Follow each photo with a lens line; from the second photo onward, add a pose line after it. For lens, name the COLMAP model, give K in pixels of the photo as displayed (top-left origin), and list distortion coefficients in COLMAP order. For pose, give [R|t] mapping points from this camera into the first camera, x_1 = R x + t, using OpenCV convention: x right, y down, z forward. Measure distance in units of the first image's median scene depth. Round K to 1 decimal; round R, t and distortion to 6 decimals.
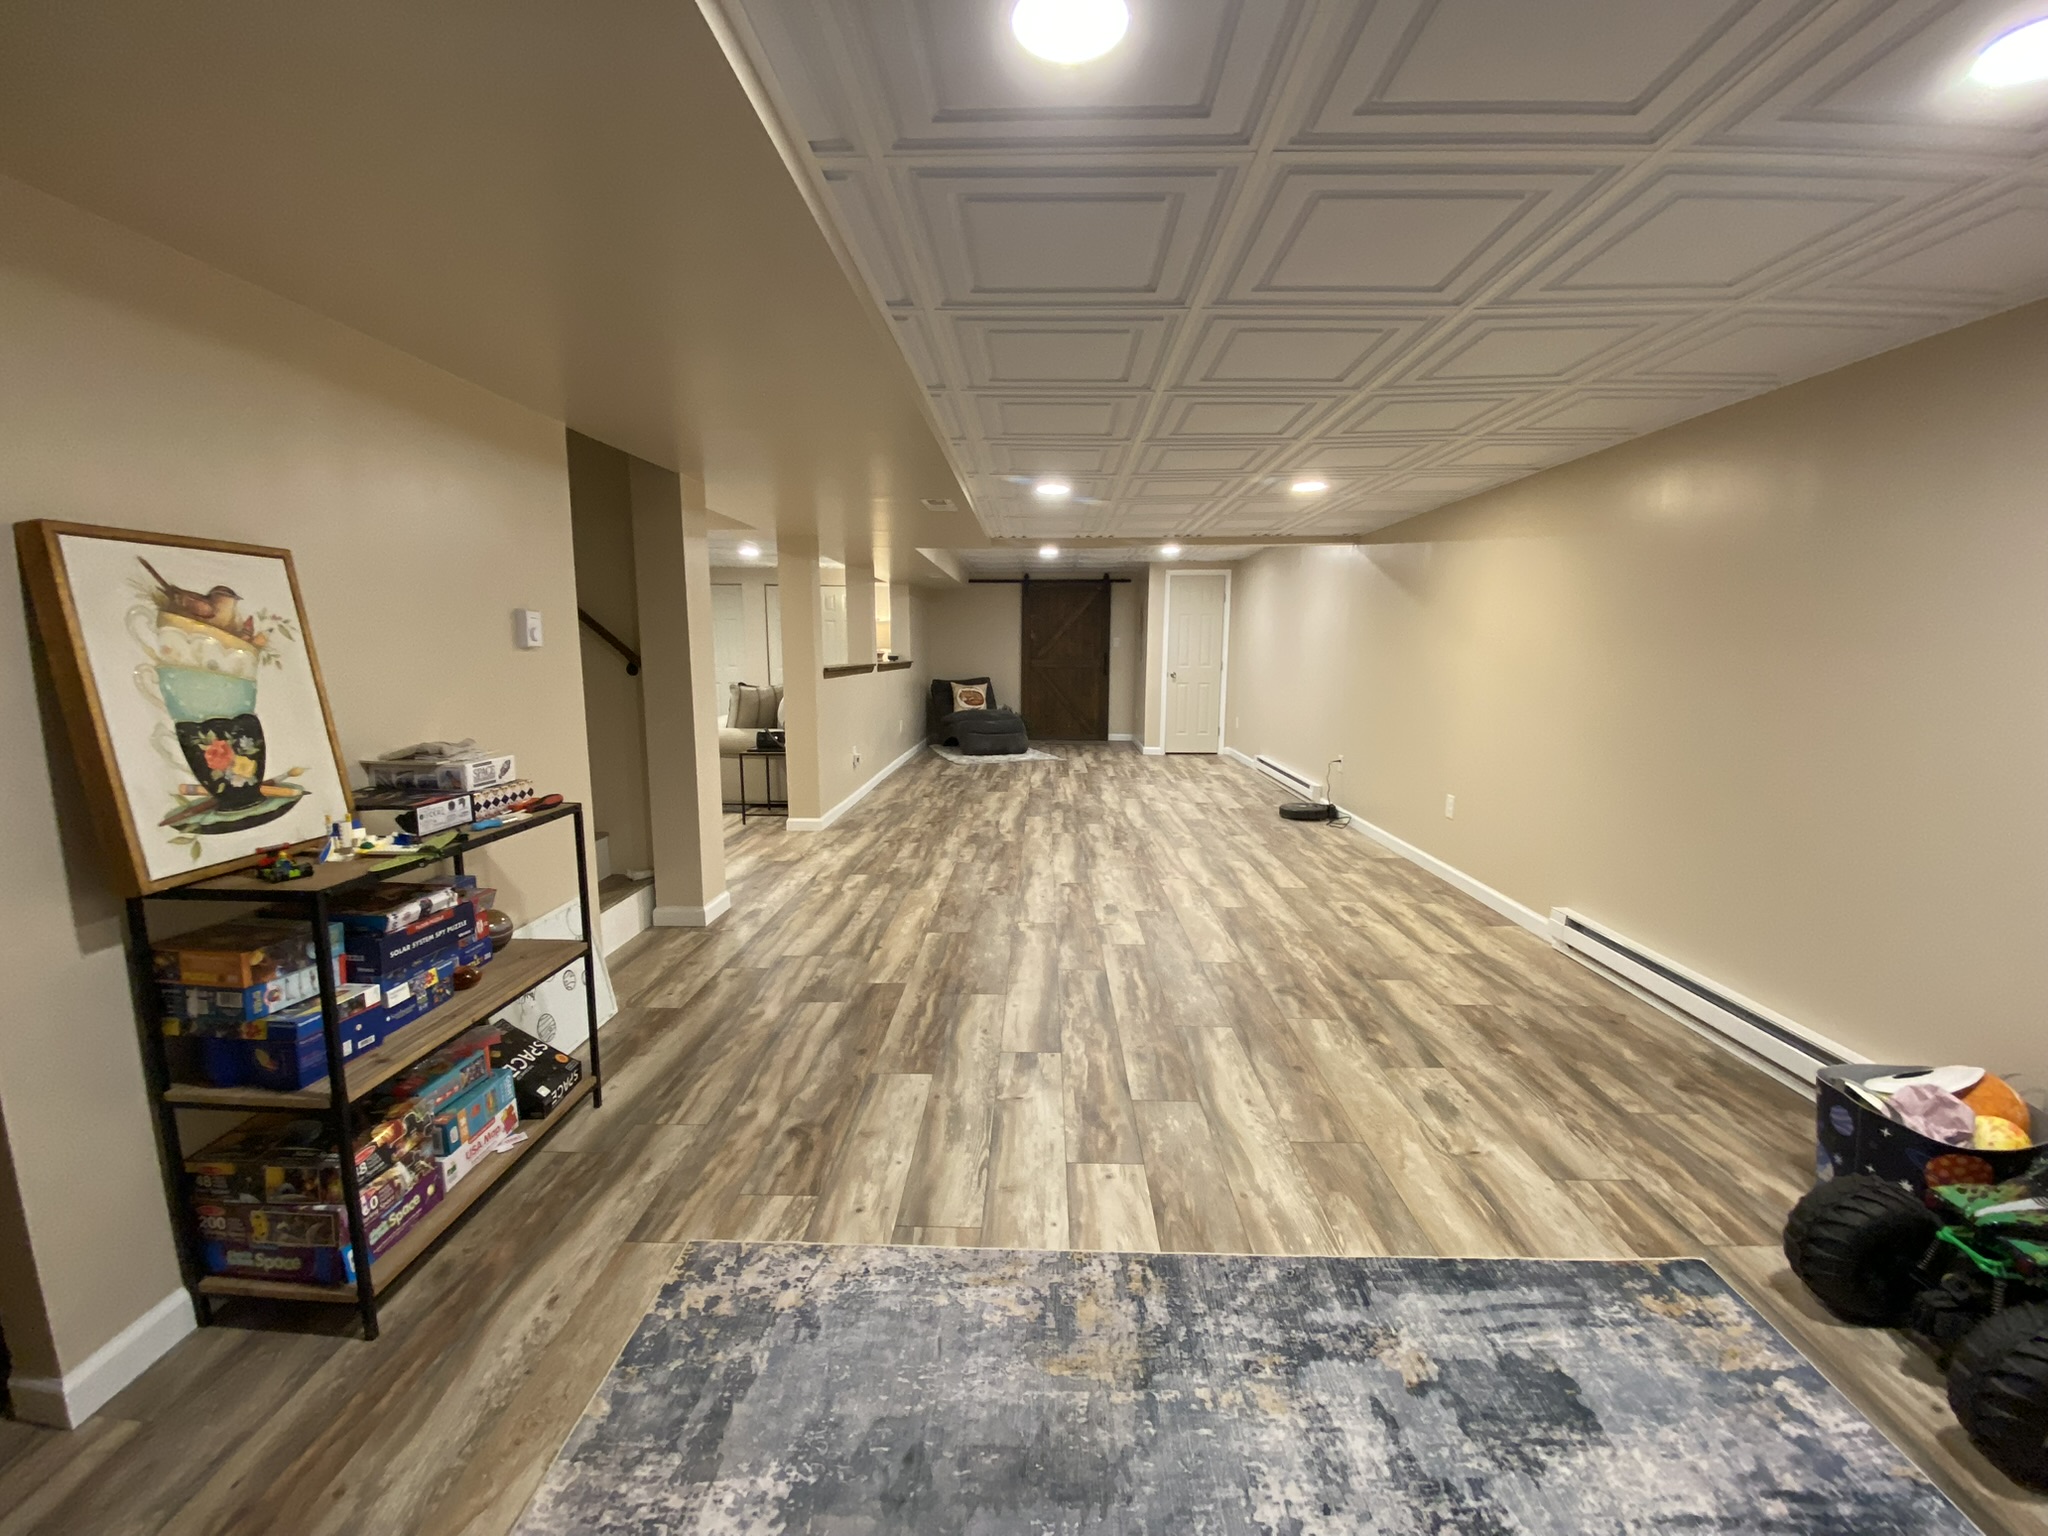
lens RADIAL K [[815.1, 0, 1029.9], [0, 815.1, 765.0], [0, 0, 1]] dist [-0.012389, -0.007039]
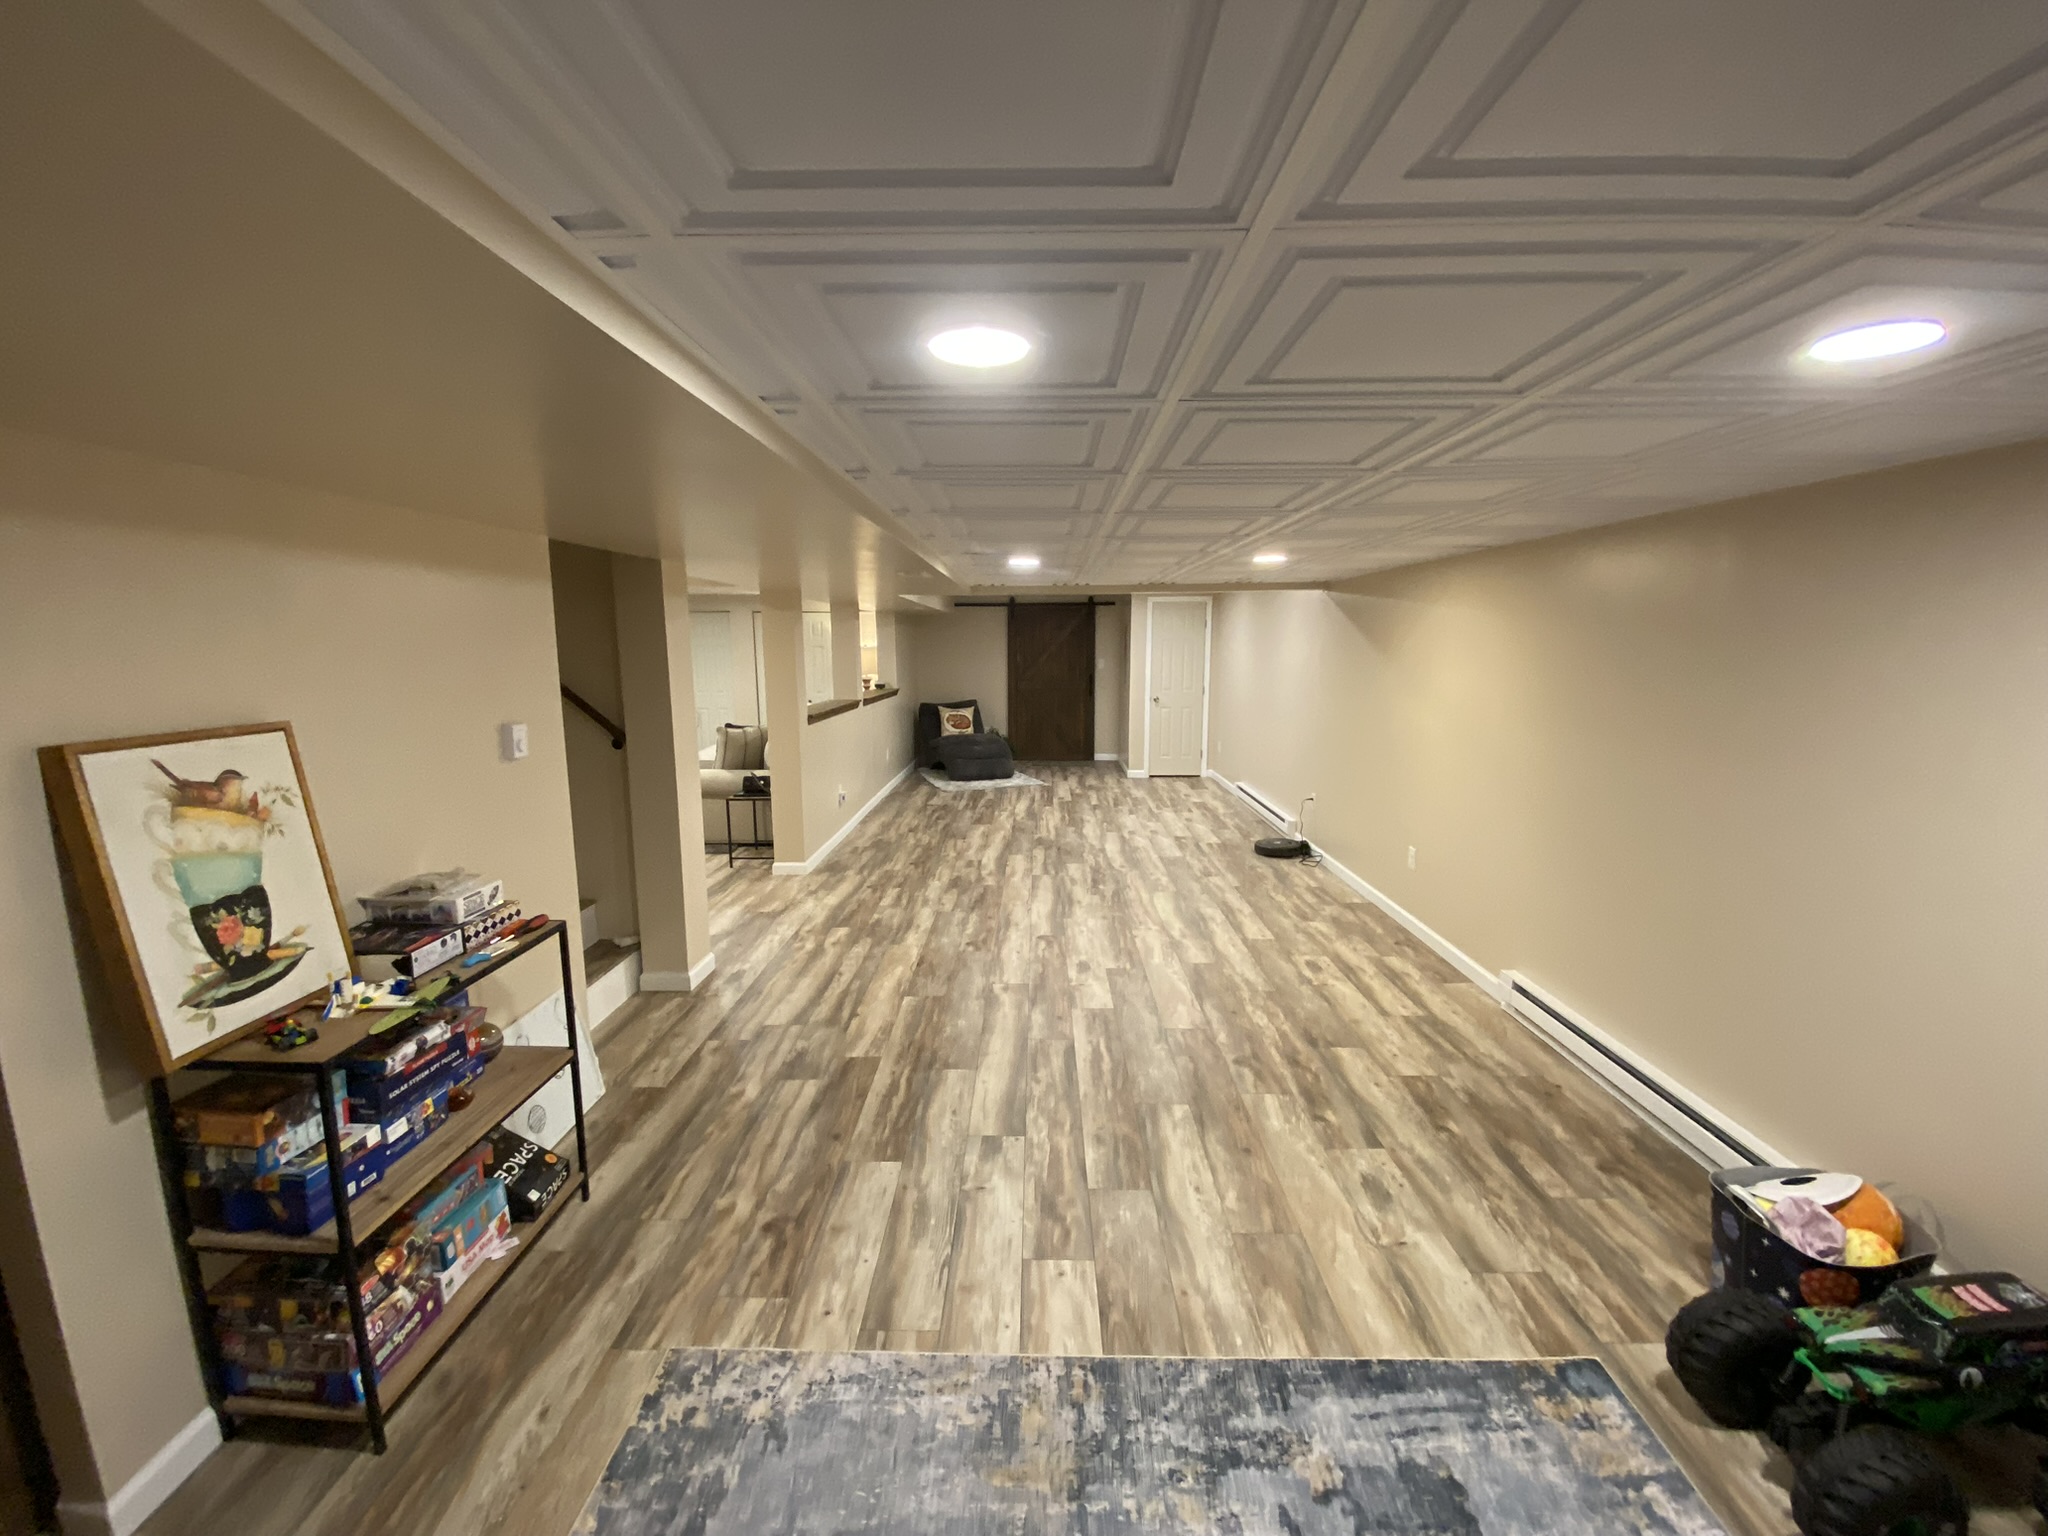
lens RADIAL K [[815.1, 0, 1031.5], [0, 815.1, 763.8], [0, 0, 1]] dist [-0.012389, -0.007039]
pose [[0.999945, -0.005522, 0.008868, 0.059524], [0.005484, 0.999976, 0.004327, -0.197356], [-0.008891, -0.004278, 0.999951, -0.082128]]
